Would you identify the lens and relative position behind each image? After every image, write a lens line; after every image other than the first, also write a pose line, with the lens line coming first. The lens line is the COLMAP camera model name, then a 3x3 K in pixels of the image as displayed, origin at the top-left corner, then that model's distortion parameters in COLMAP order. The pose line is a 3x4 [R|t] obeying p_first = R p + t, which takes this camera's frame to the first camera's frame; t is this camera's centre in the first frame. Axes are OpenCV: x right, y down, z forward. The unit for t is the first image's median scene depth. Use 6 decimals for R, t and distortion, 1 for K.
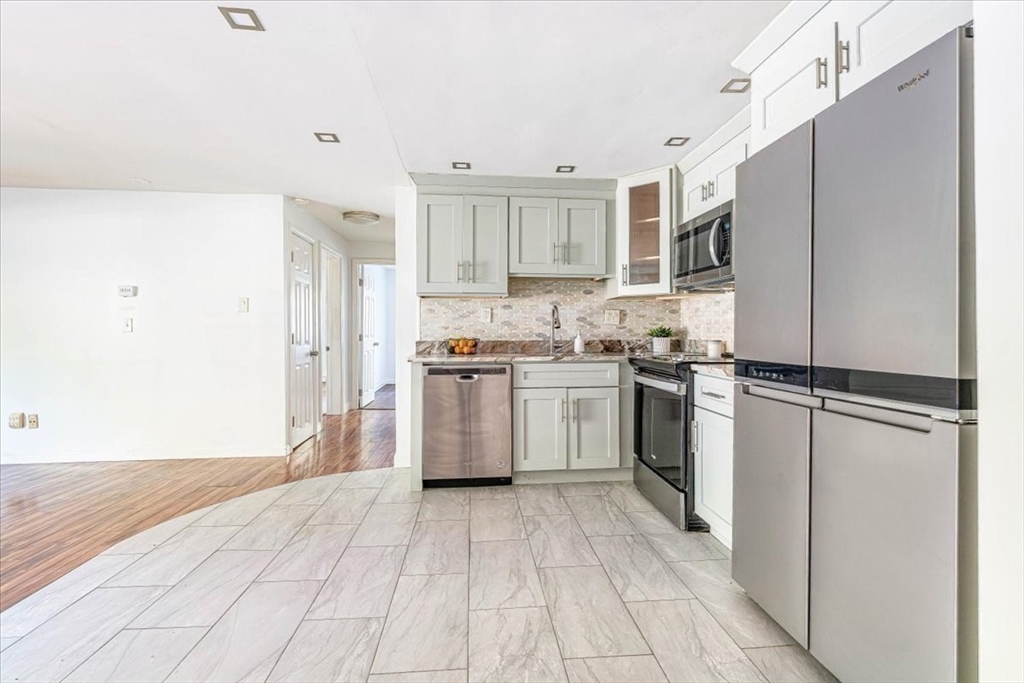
lens RADIAL K [[466.0, 0, 510.3], [0, 466.0, 327.3], [0, 0, 1]] dist [-0.000362, 0.000394]
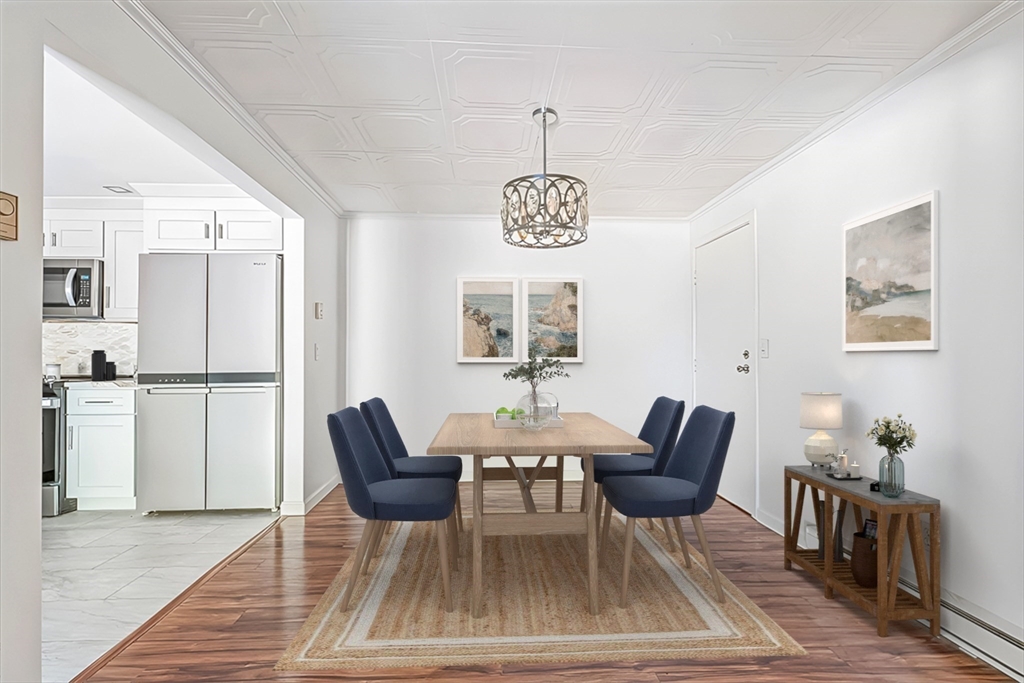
lens RADIAL K [[467.8, 0, 513.4], [0, 467.8, 349.1], [0, 0, 1]] dist [0.000542, -0.000339]
pose [[0.042292, 0.007874, 0.999074, -0.650481], [-0.004822, 0.999959, -0.007676, -0.006924], [-0.999094, -0.004493, 0.042328, -0.218149]]
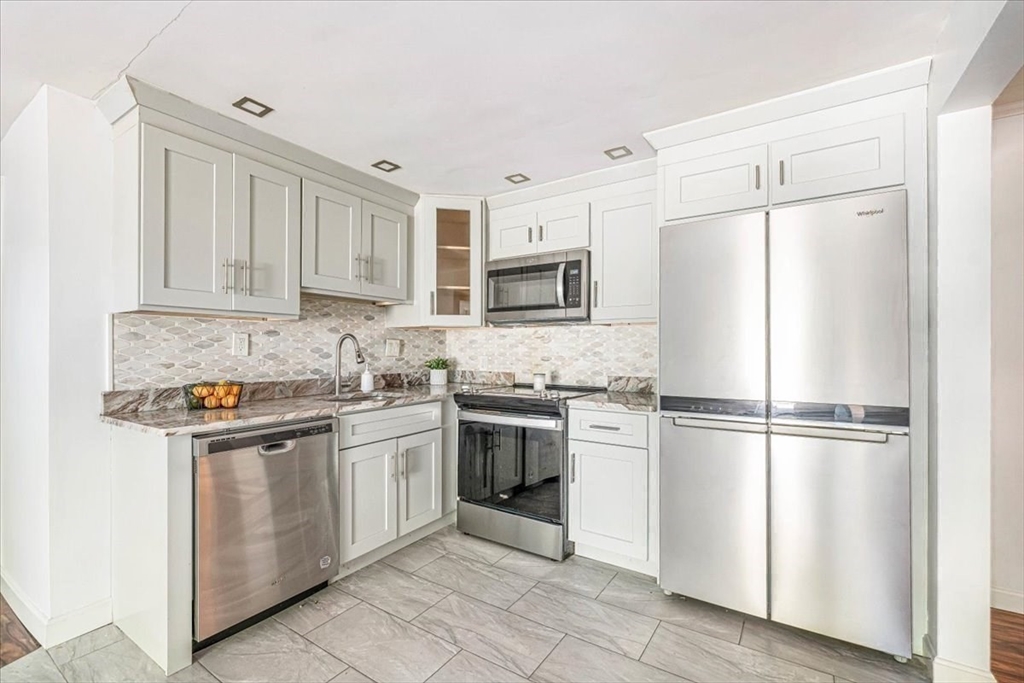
lens RADIAL K [[446.5, 0, 516.7], [0, 446.5, 348.0], [0, 0, 1]] dist [-0.001905, 0.000867]
pose [[0.620923, 0.003539, 0.783863, -0.361970], [-0.007131, 0.999974, 0.001133, -0.029293], [-0.783839, -0.006293, 0.620932, 0.360316]]
